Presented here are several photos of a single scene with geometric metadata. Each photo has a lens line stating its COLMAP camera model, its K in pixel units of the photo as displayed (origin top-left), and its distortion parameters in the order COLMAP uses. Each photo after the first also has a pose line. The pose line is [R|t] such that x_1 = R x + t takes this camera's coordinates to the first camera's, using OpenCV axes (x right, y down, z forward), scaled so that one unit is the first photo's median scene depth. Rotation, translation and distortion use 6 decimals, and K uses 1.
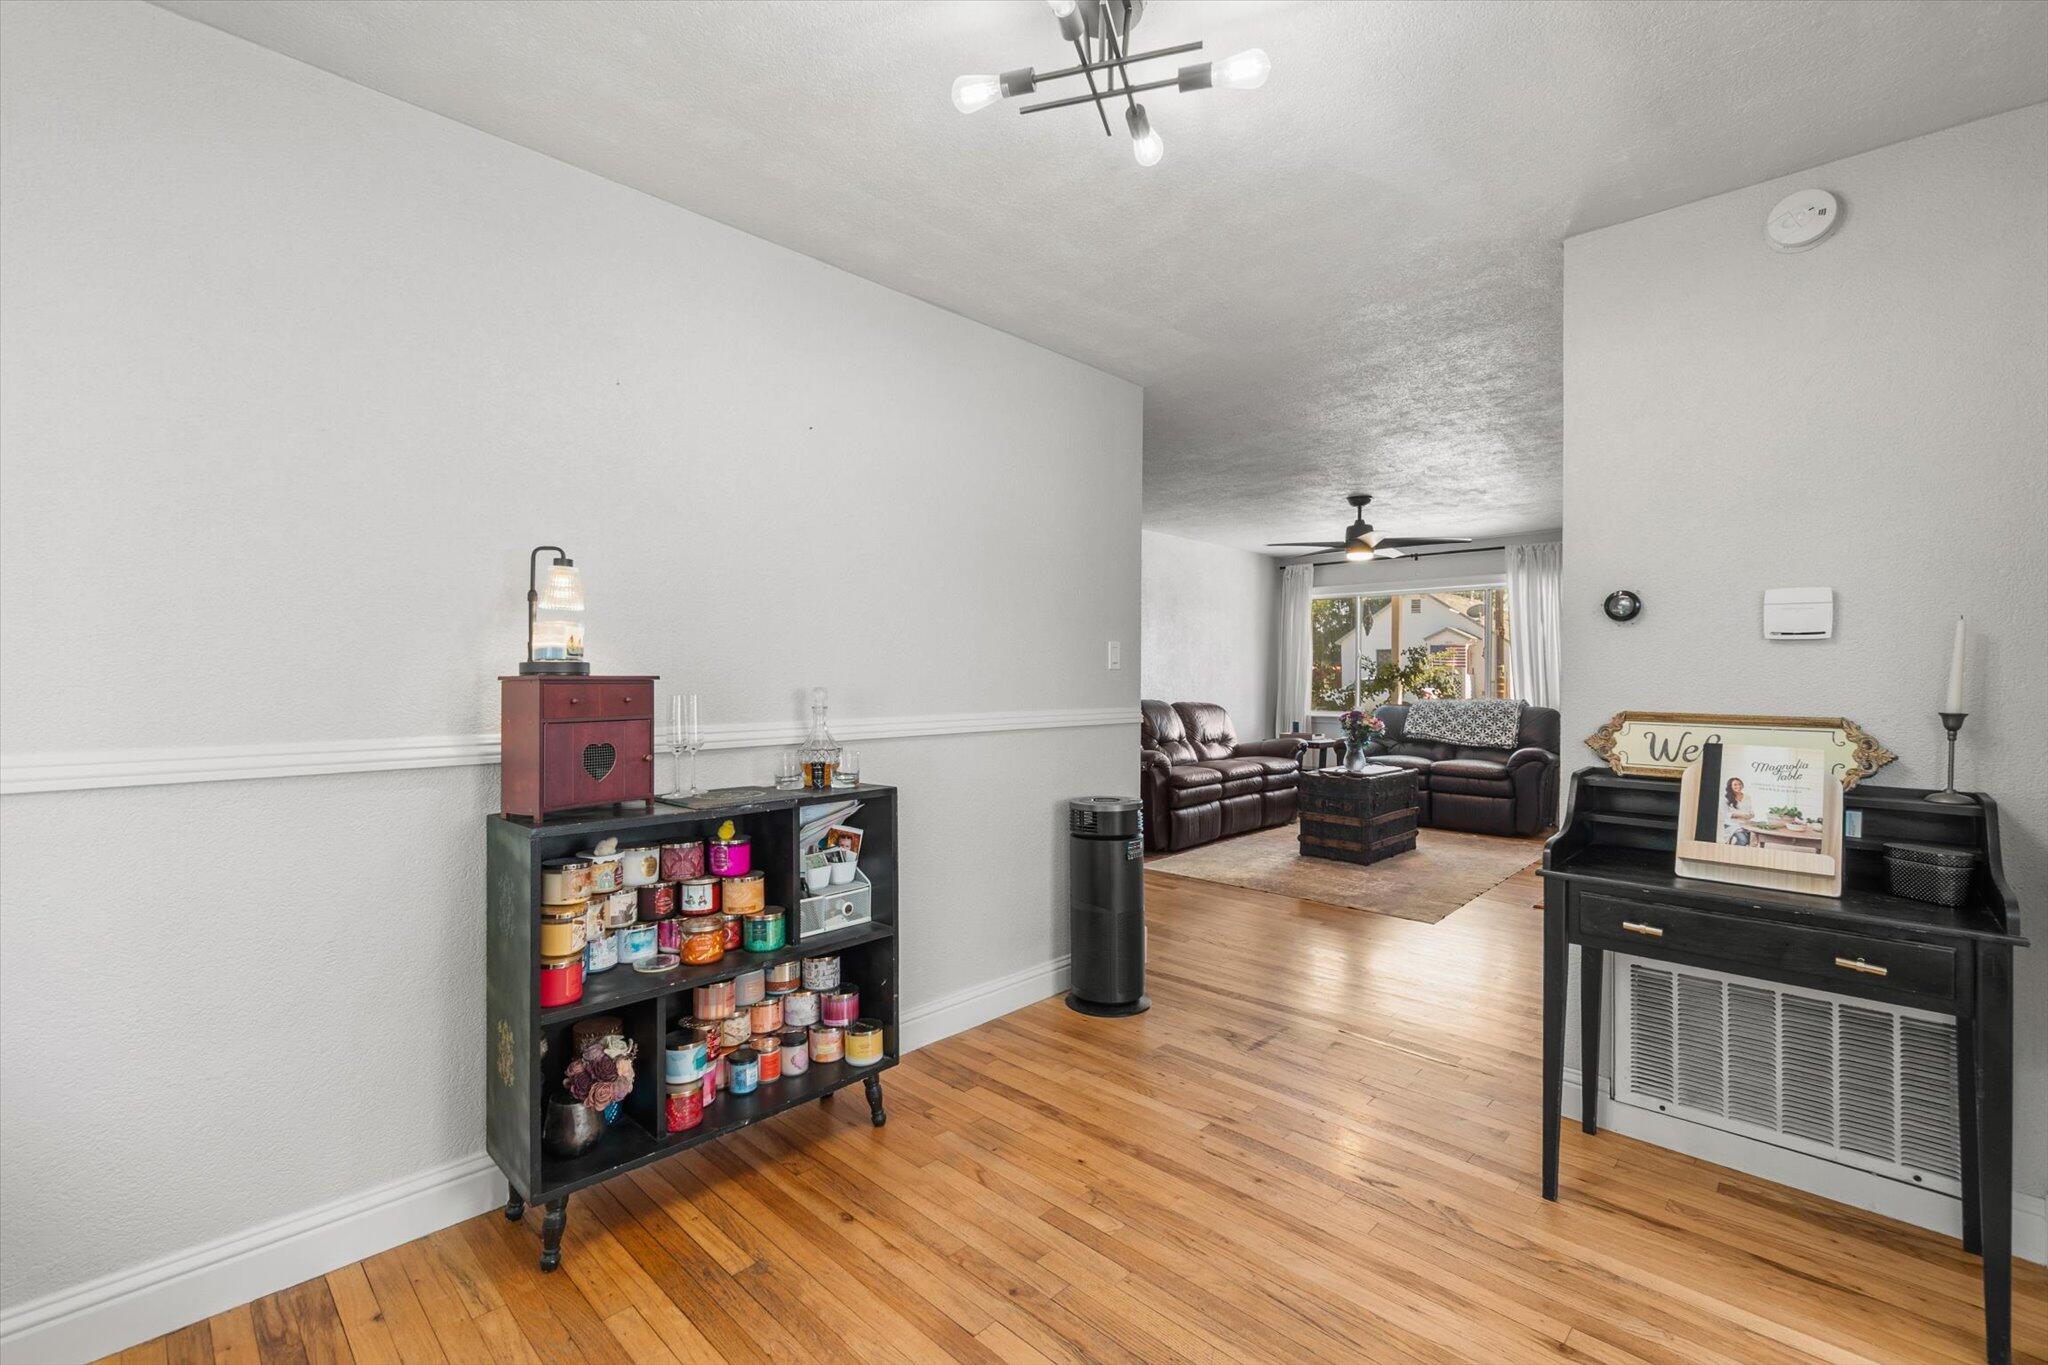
lens RADIAL K [[888.0, 0, 1026.3], [0, 888.0, 660.2], [0, 0, 1]] dist [-0.003434, 0.000166]
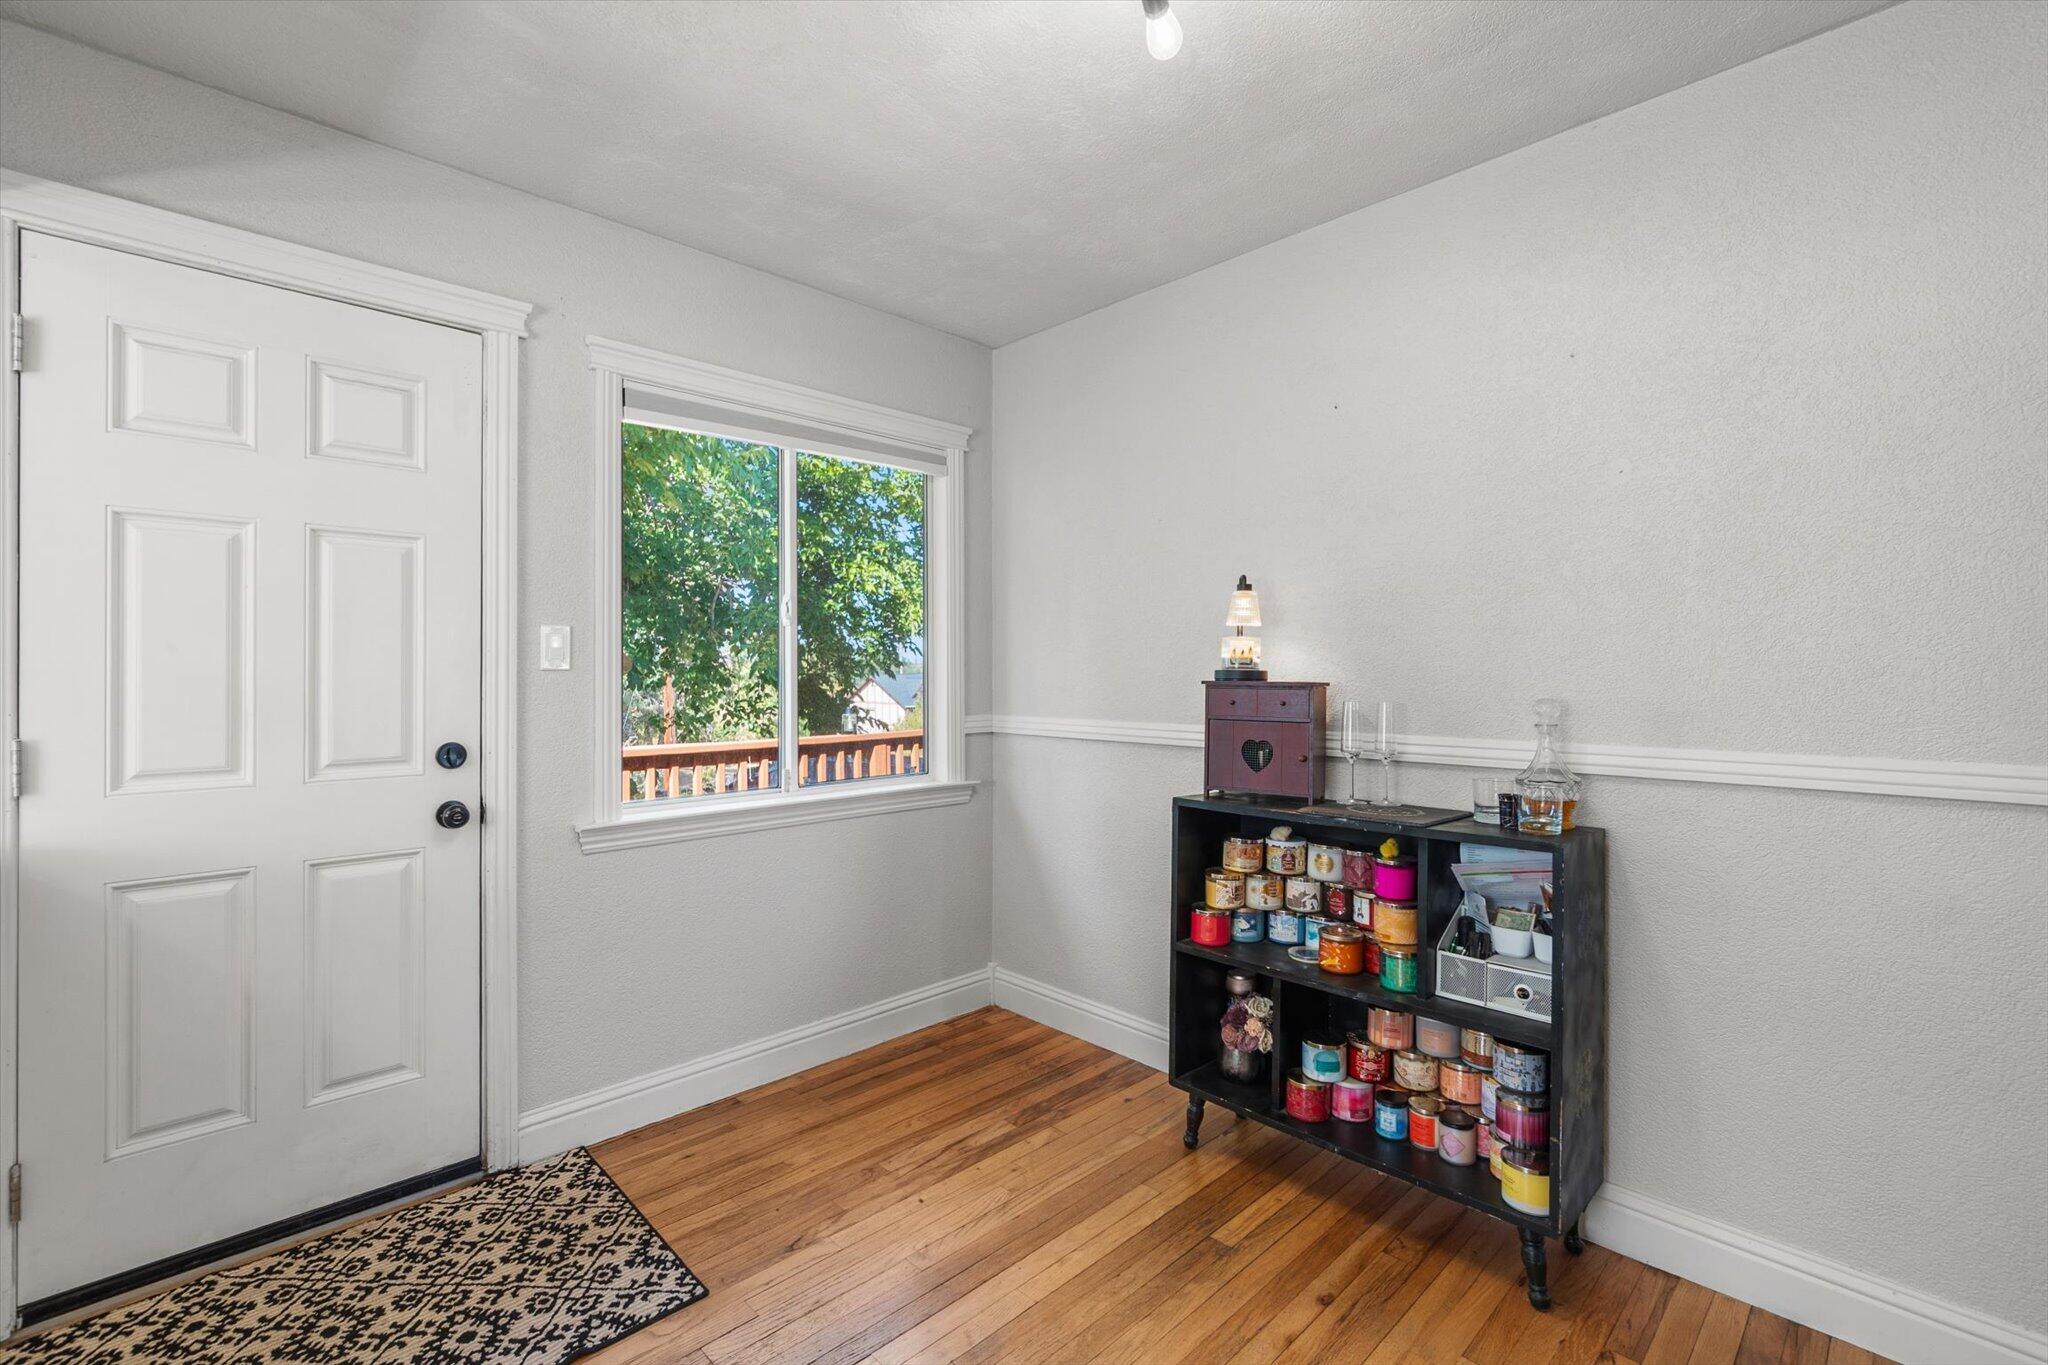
lens RADIAL K [[891.0, 0, 1015.2], [0, 891.0, 673.3], [0, 0, 1]] dist [-0.001188, -0.000395]
pose [[-0.031430, -0.007930, -0.999474, 0.575812], [0.012057, 0.999893, -0.008312, 0.010846], [0.999433, -0.012312, -0.031331, 0.606383]]
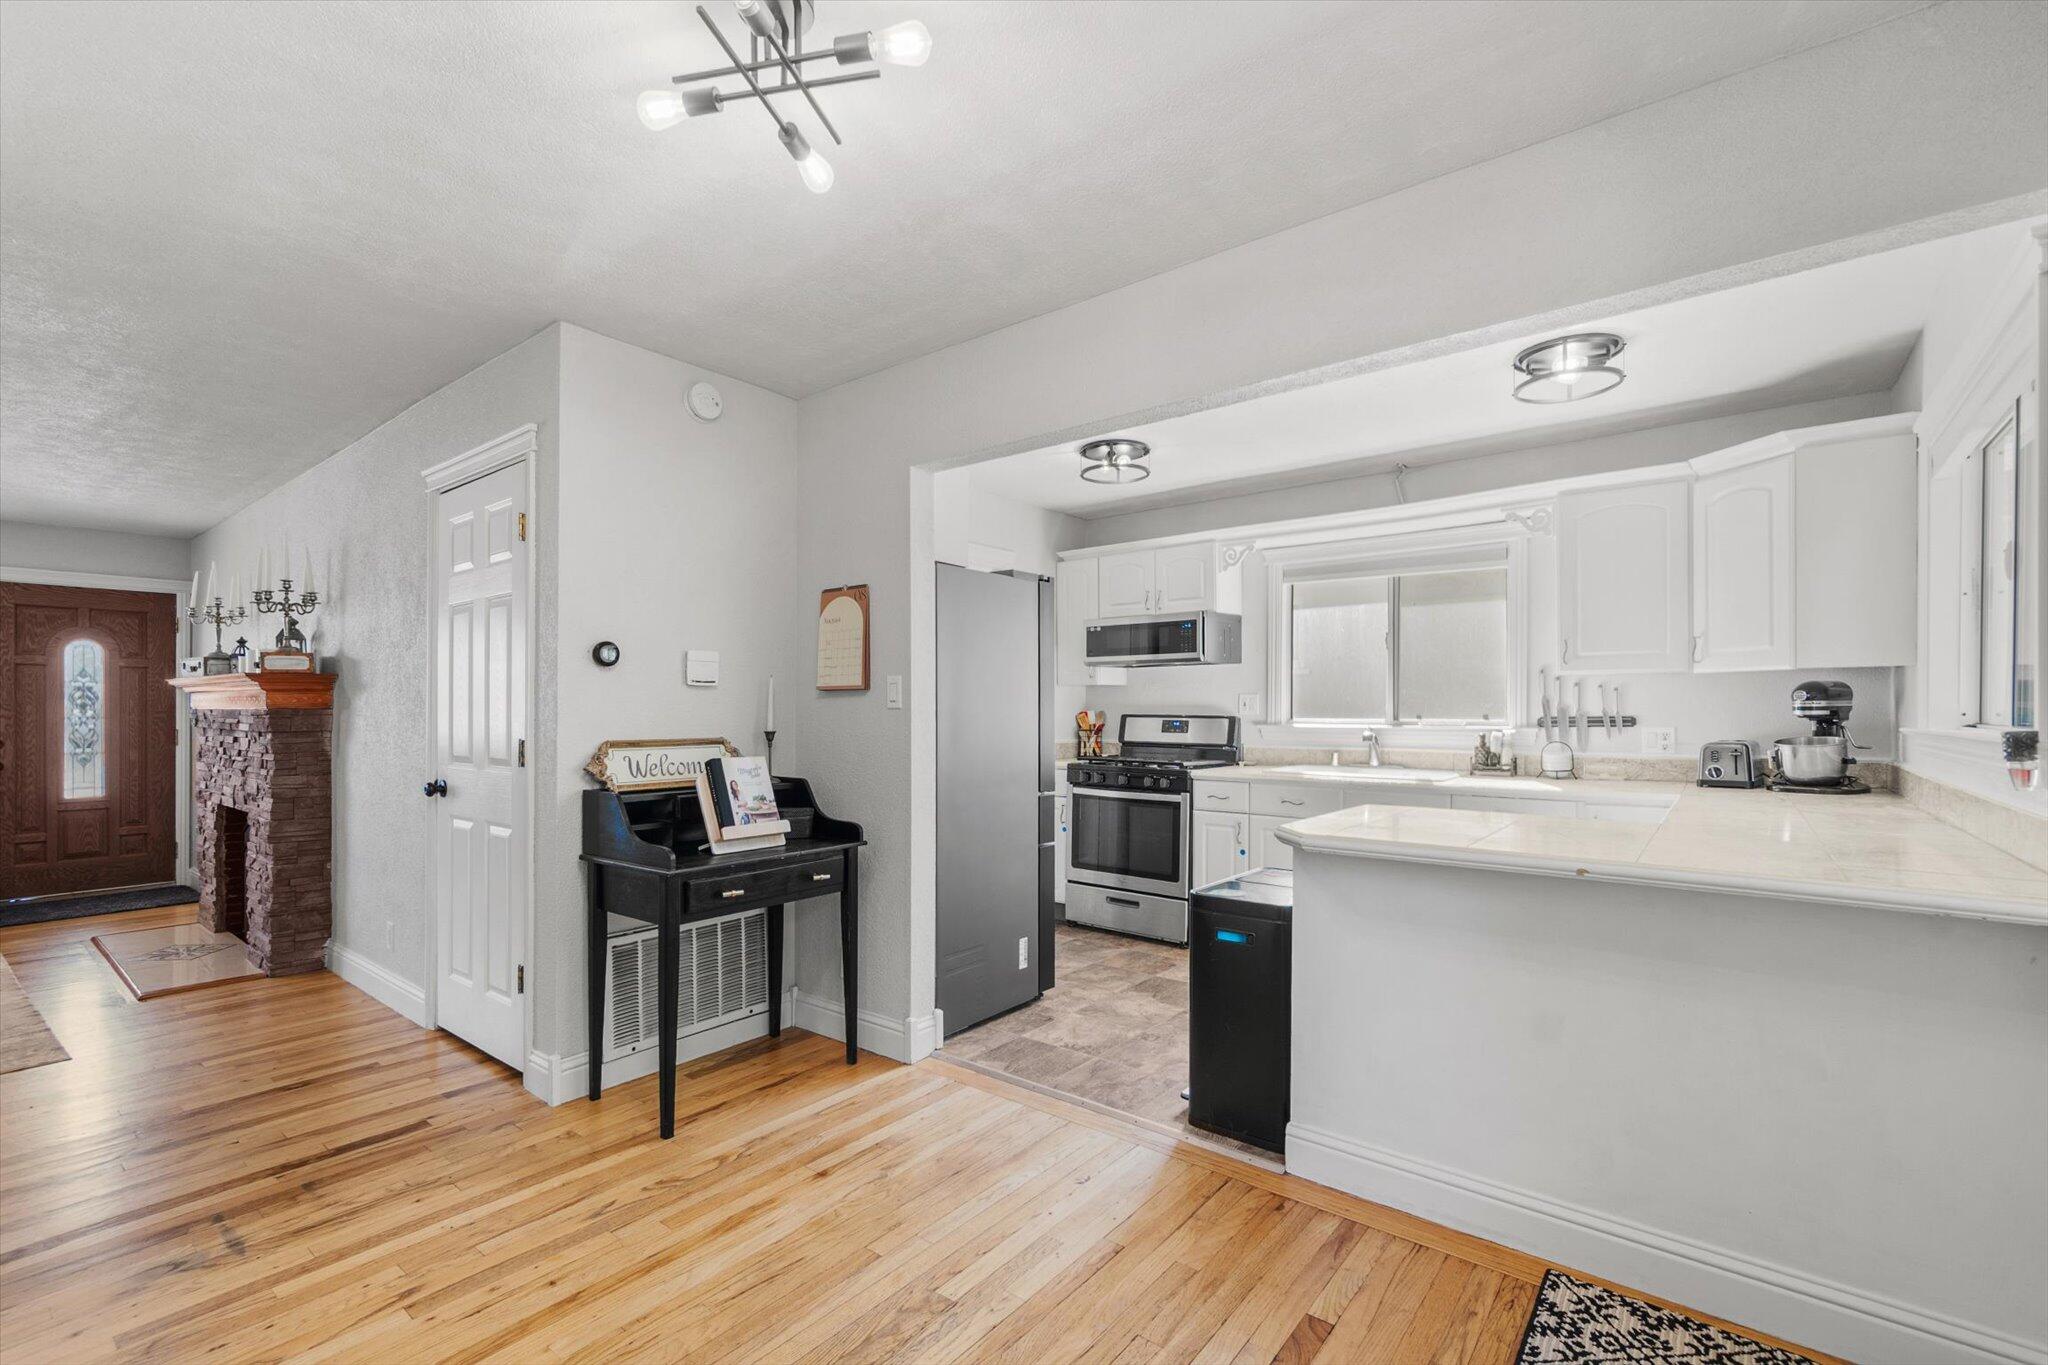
lens RADIAL K [[906.2, 0, 993.3], [0, 906.2, 712.6], [0, 0, 1]] dist [-0.001941, -0.000361]
pose [[-0.080606, -0.010124, 0.996695, -0.596927], [-0.010253, 0.999904, 0.009327, 0.002168], [-0.996693, -0.009467, -0.080702, 0.568290]]
